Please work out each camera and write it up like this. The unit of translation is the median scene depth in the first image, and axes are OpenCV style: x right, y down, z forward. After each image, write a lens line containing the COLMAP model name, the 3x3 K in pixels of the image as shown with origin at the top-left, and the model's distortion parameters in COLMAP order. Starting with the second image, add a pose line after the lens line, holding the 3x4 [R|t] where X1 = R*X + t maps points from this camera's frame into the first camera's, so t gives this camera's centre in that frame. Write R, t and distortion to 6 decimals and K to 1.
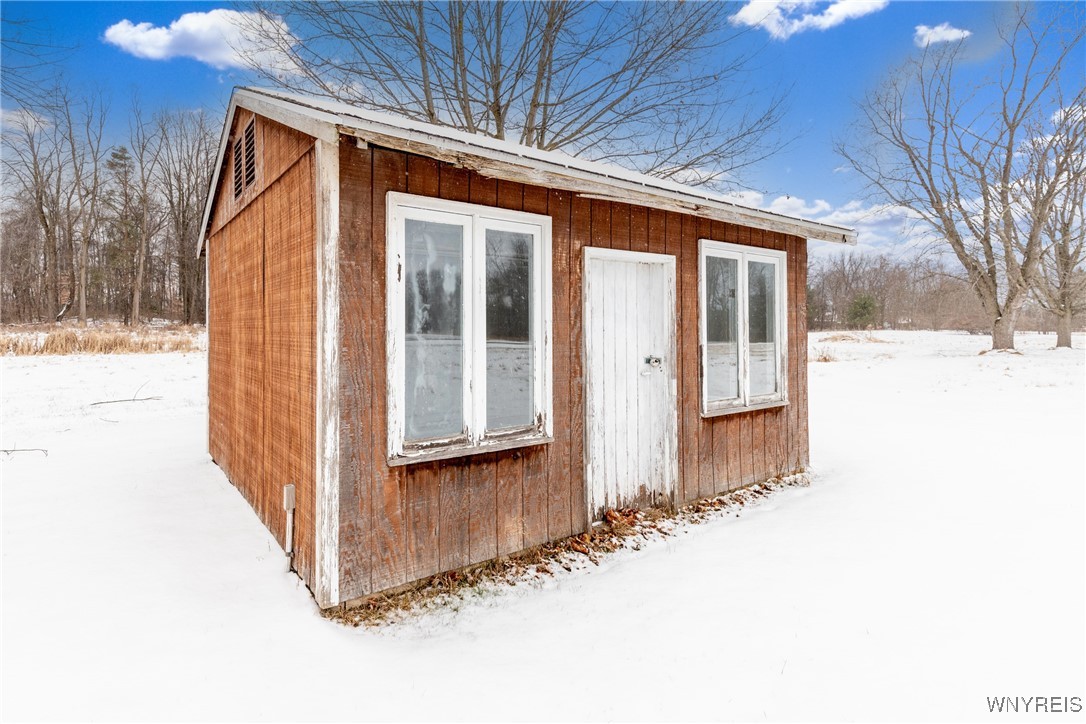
lens RADIAL K [[510.0, 0, 530.0], [0, 510.0, 321.0], [0, 0, 1]] dist [0.005287, -0.000250]
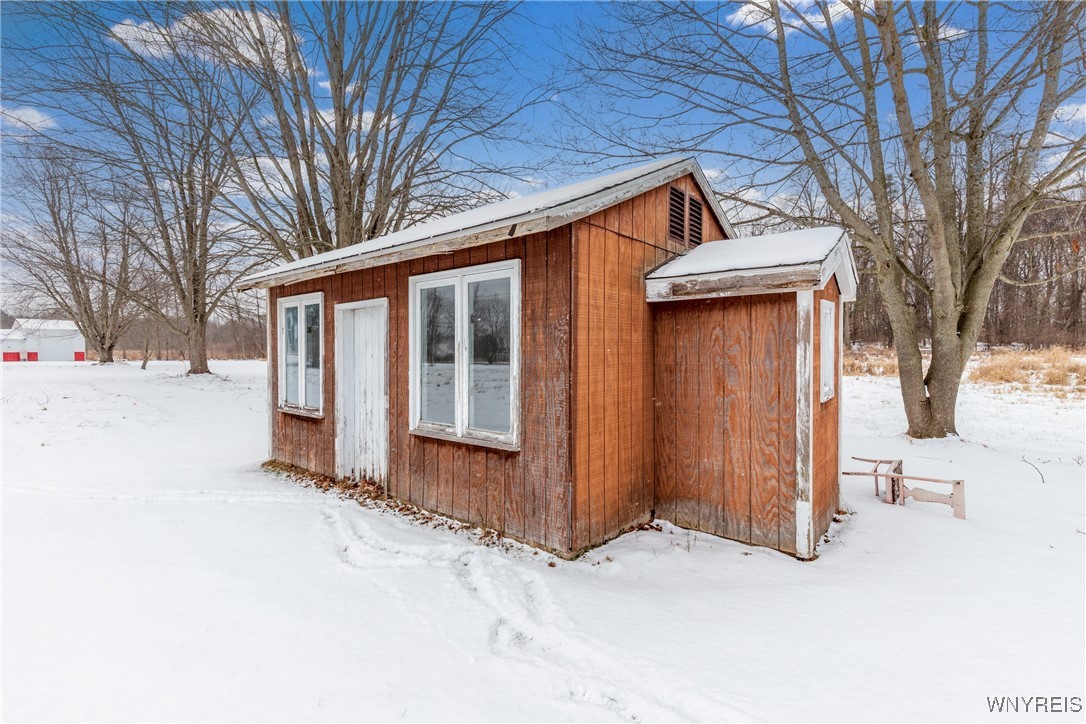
lens RADIAL K [[510.0, 0, 542.0], [0, 510.0, 360.1], [0, 0, 1]] dist [0.005287, -0.000250]
pose [[0.263572, 0.008495, -0.964602, 1.409903], [0.006618, 0.999922, 0.010614, 0.013565], [0.964617, -0.009182, 0.263496, 0.912823]]
